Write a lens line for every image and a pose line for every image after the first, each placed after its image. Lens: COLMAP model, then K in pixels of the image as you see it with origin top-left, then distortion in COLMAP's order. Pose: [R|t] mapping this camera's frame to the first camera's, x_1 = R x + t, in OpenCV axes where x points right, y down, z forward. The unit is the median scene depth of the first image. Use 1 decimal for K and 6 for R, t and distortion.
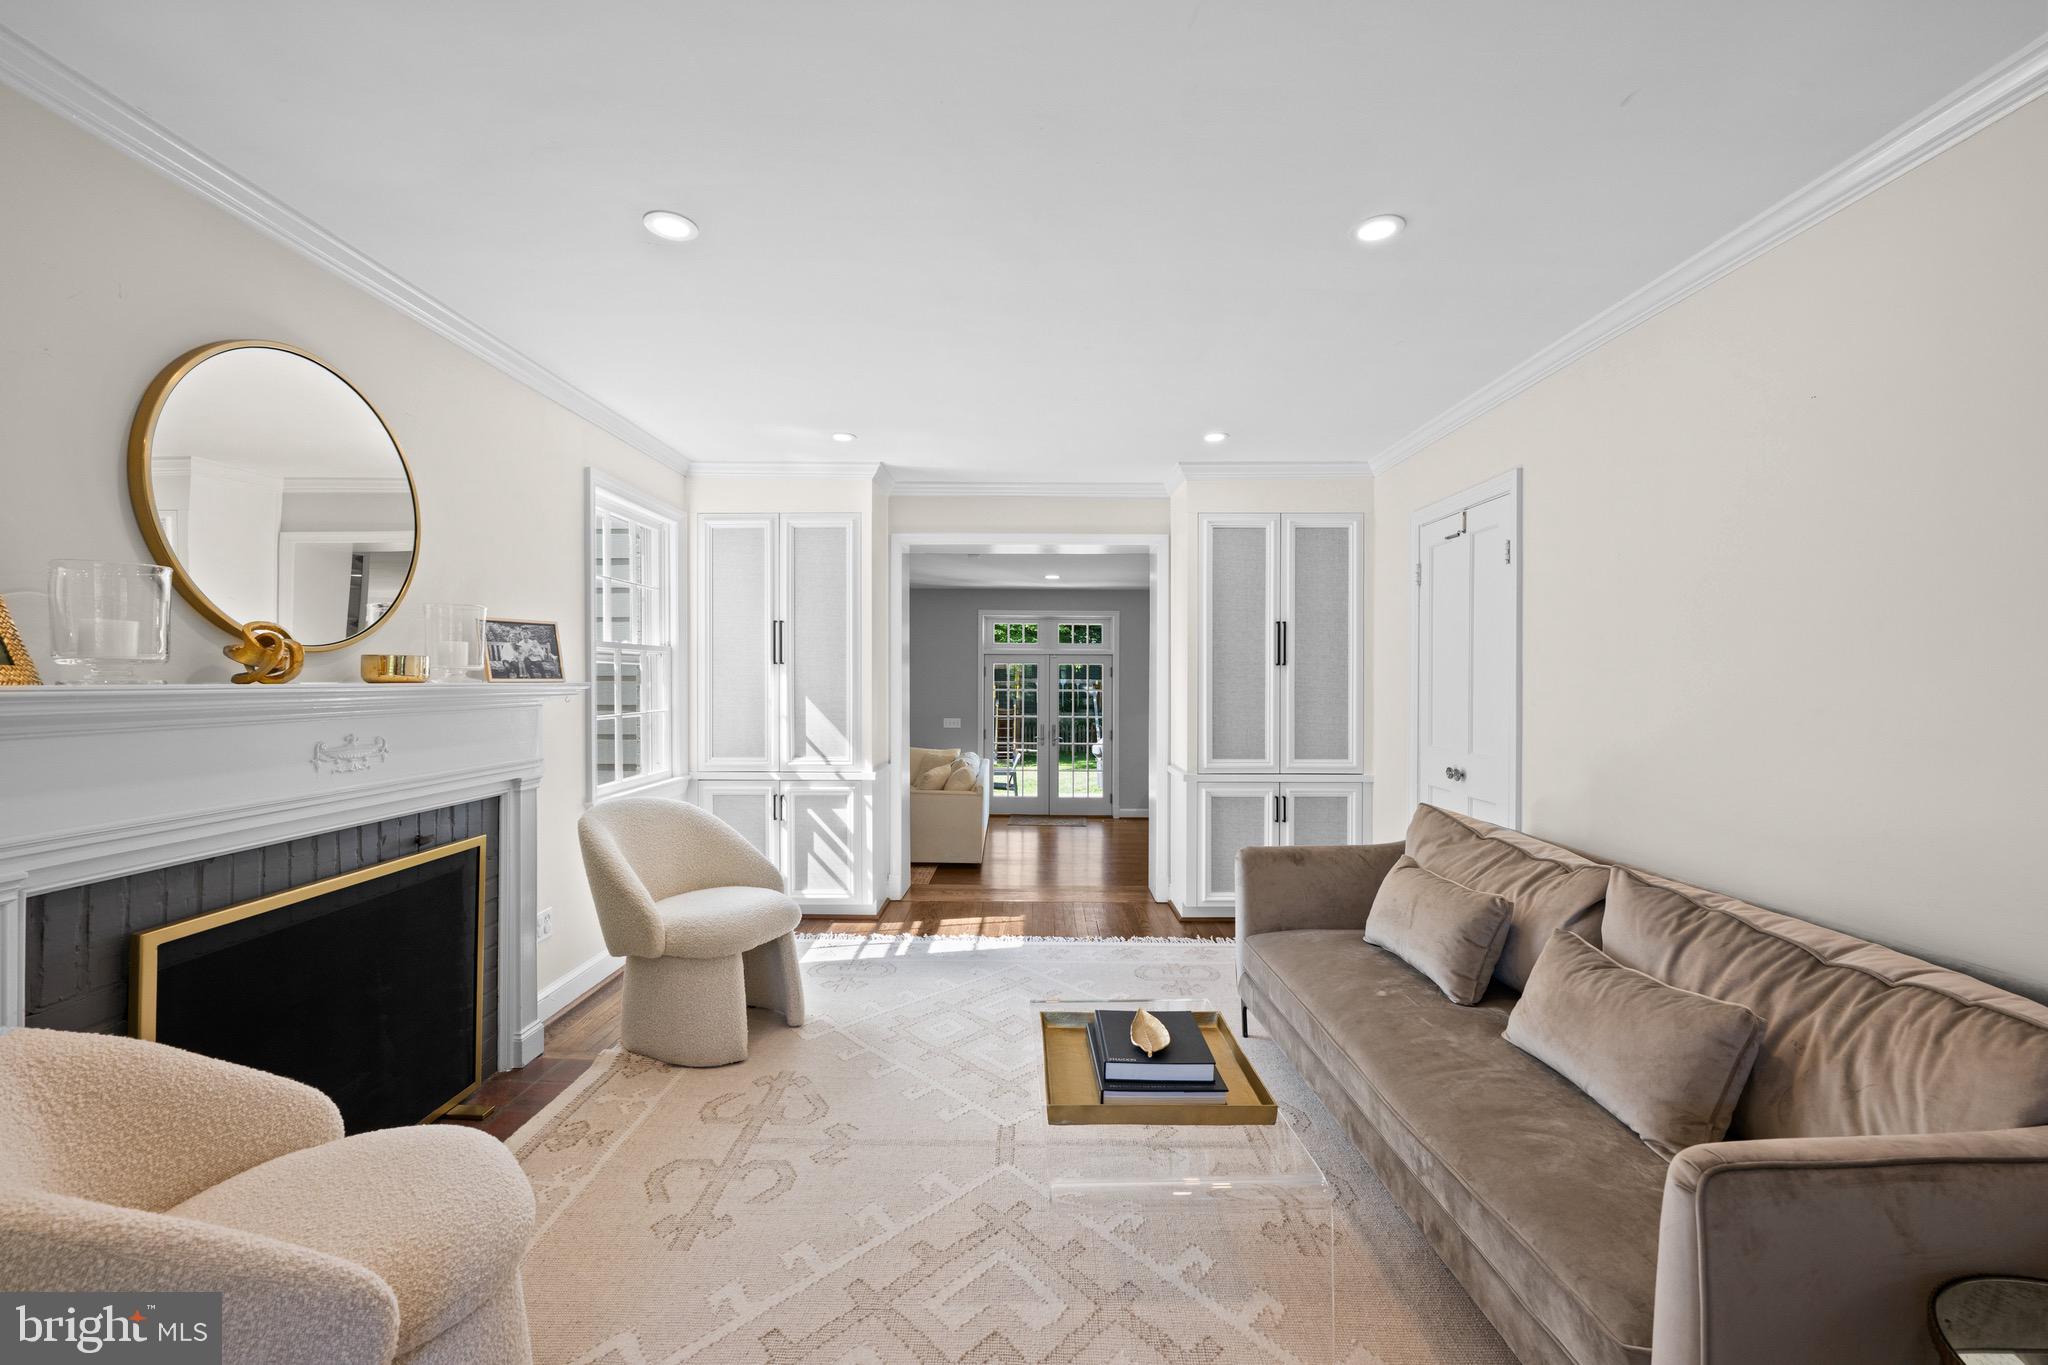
lens RADIAL K [[809.8, 0, 1026.1], [0, 809.8, 684.2], [0, 0, 1]] dist [-0.000559, 0.000142]
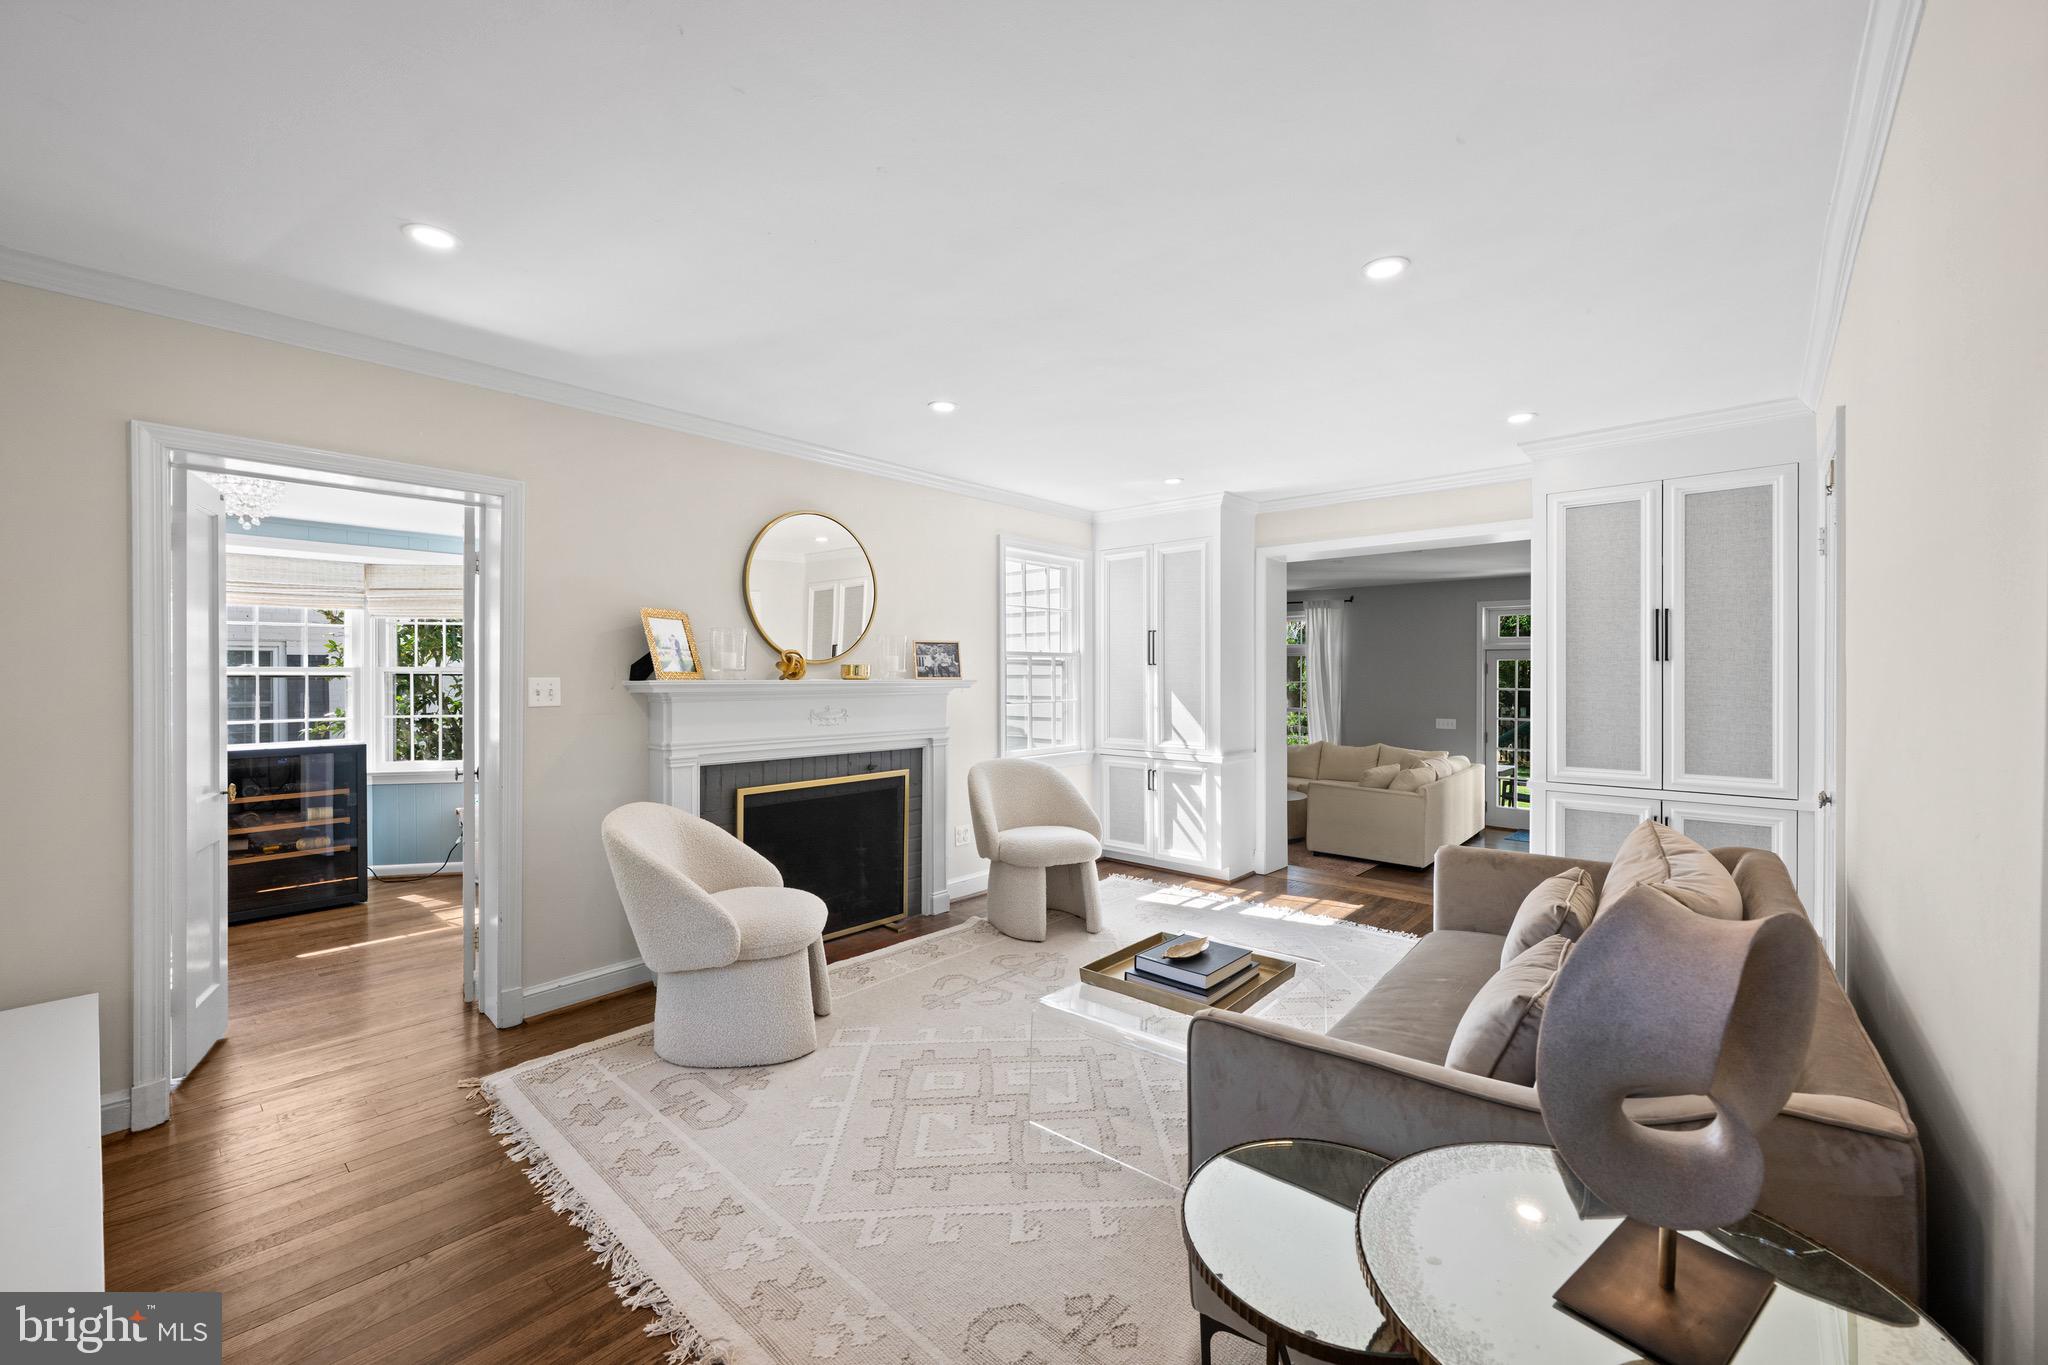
lens RADIAL K [[809.8, 0, 1026.1], [0, 809.8, 684.2], [0, 0, 1]] dist [-0.000559, 0.000142]
pose [[0.754675, 0.005405, -0.656077, 0.416983], [-0.003916, 0.999985, 0.003734, 0.000353], [0.656087, -0.000249, 0.754685, -0.078513]]
